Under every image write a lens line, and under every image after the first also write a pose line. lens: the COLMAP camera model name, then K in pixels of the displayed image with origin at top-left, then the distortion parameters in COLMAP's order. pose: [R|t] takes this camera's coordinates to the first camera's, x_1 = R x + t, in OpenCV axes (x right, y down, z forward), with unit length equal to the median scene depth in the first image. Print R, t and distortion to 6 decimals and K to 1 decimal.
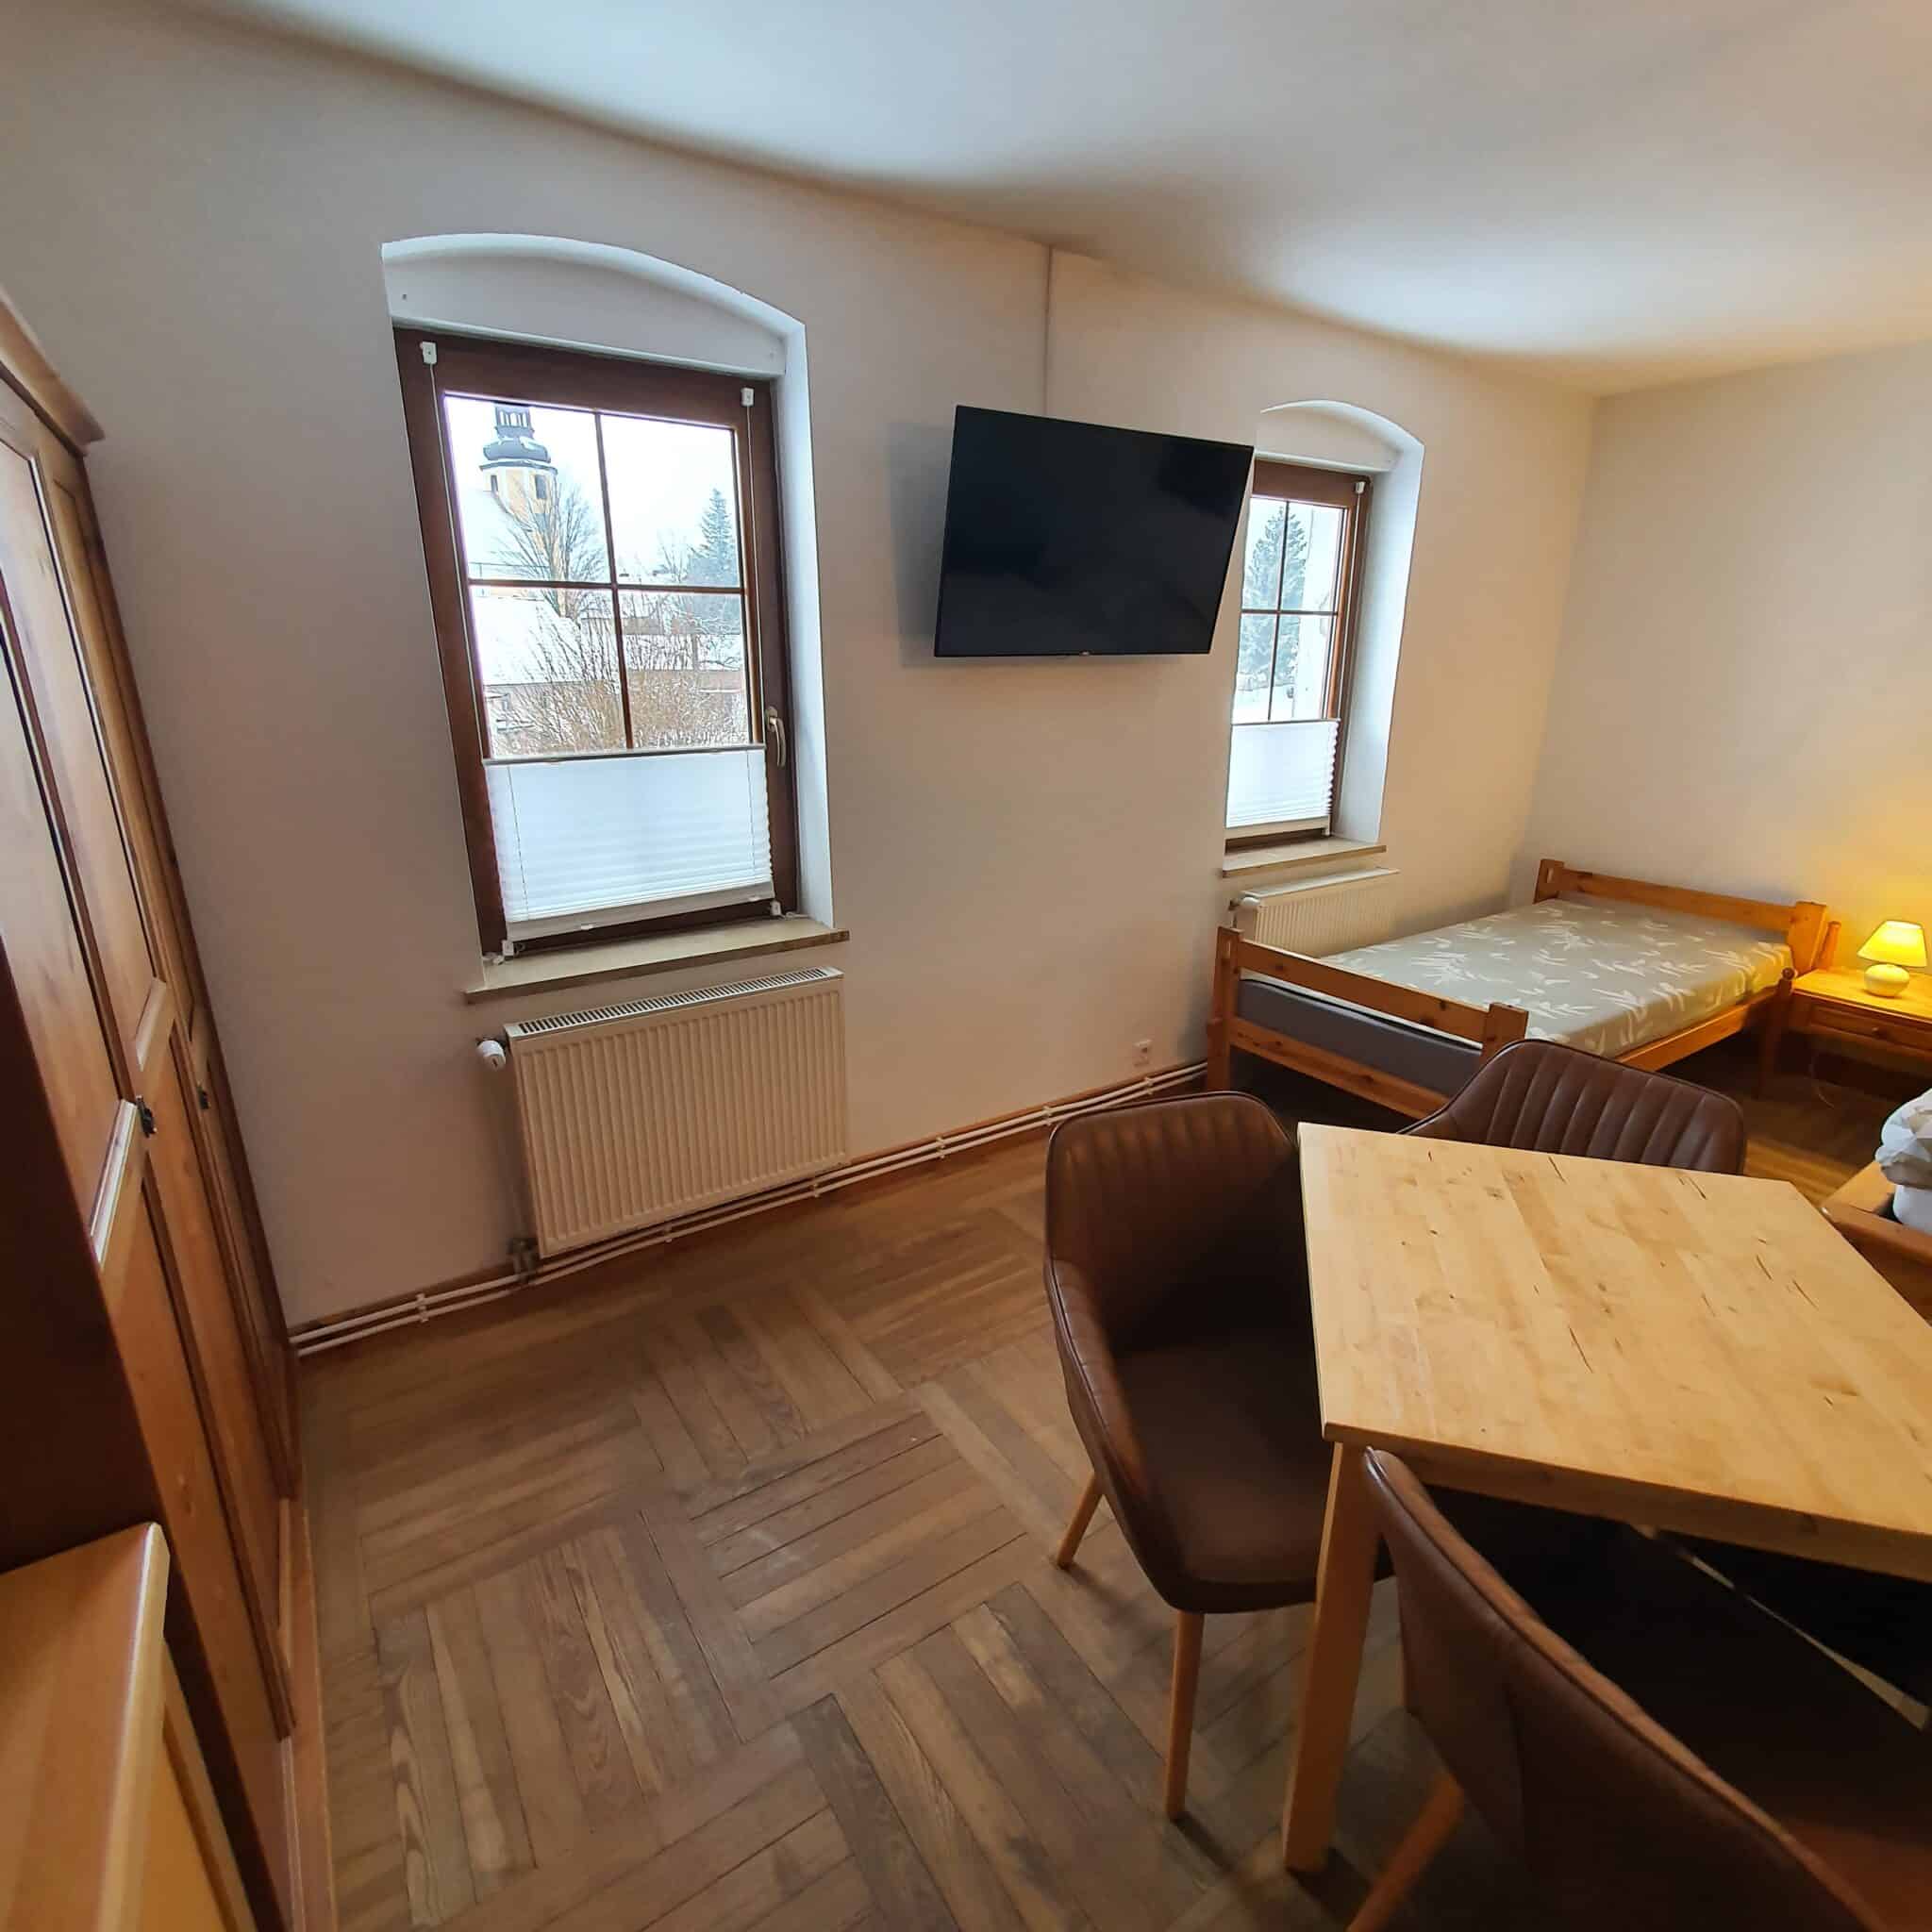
lens RADIAL K [[1025.4, 0, 967.2], [0, 1025.4, 959.0], [0, 0, 1]] dist [0.013286, -0.014688]
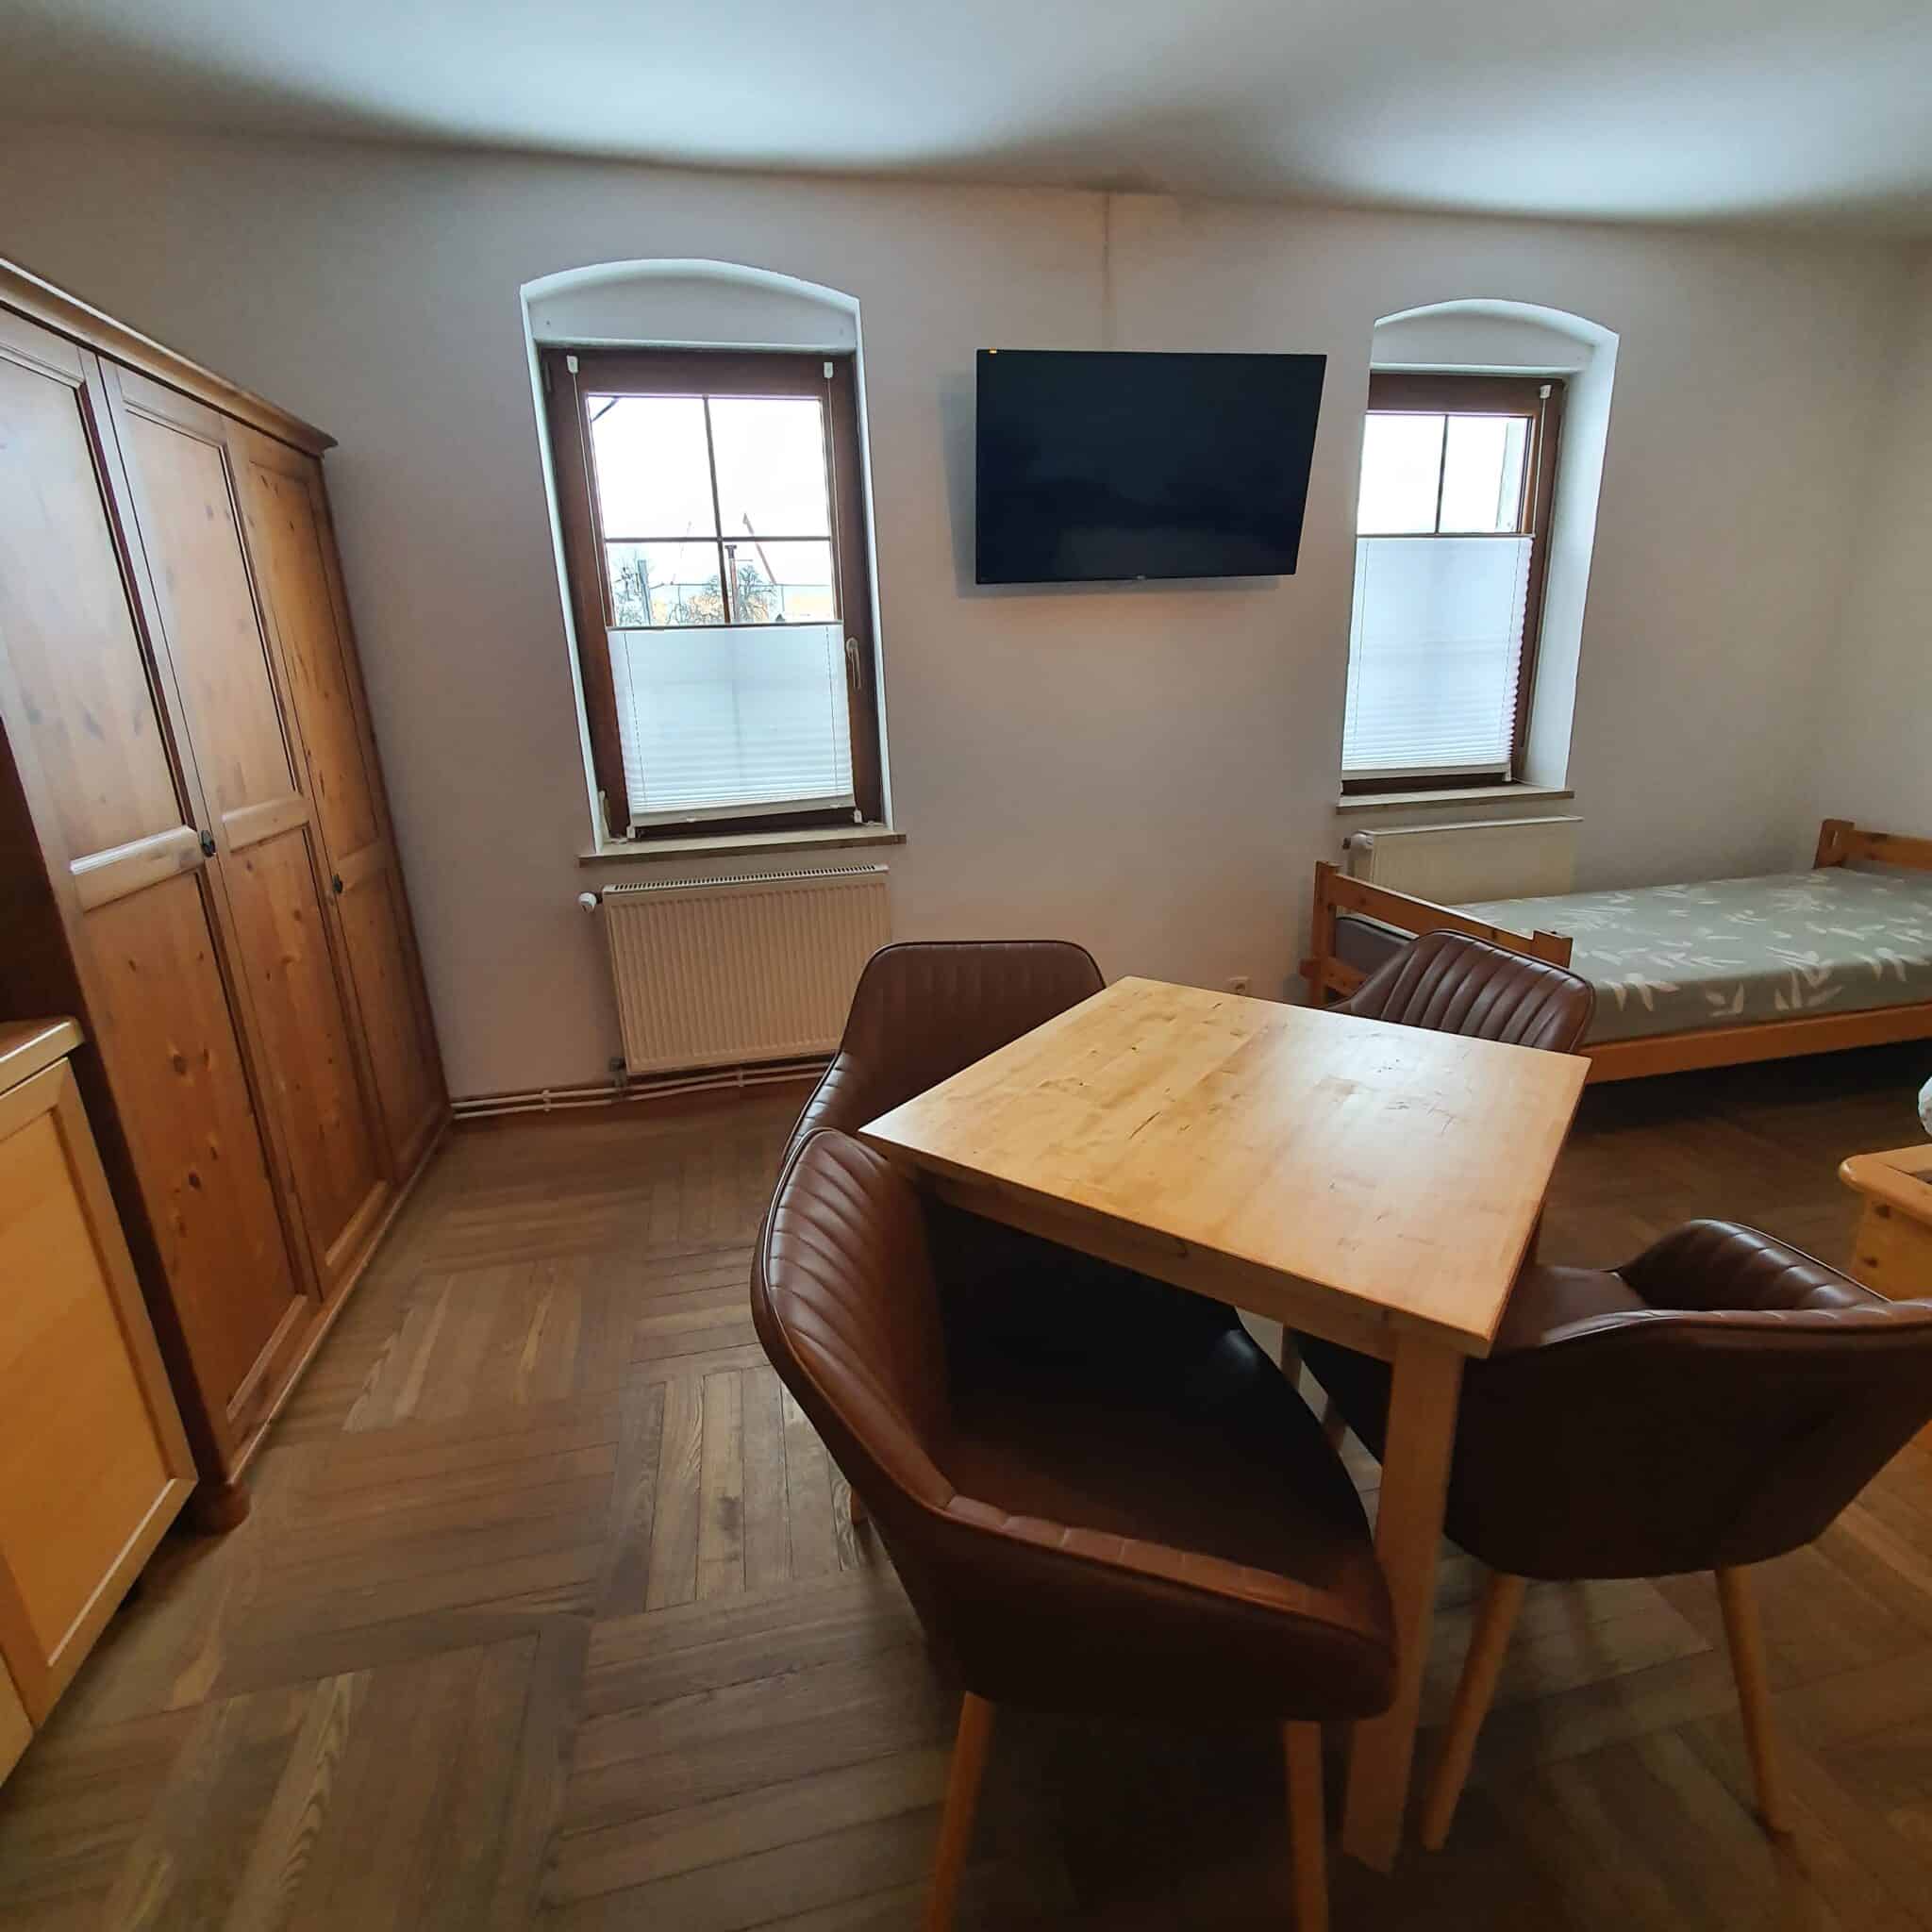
lens RADIAL K [[1025.4, 0, 967.2], [0, 1025.4, 959.0], [0, 0, 1]] dist [0.013286, -0.014688]
pose [[0.931034, 0.068972, -0.358356, 0.387177], [-0.071354, 0.997429, 0.006591, 0.103275], [0.357889, 0.019433, 0.933562, -0.029056]]
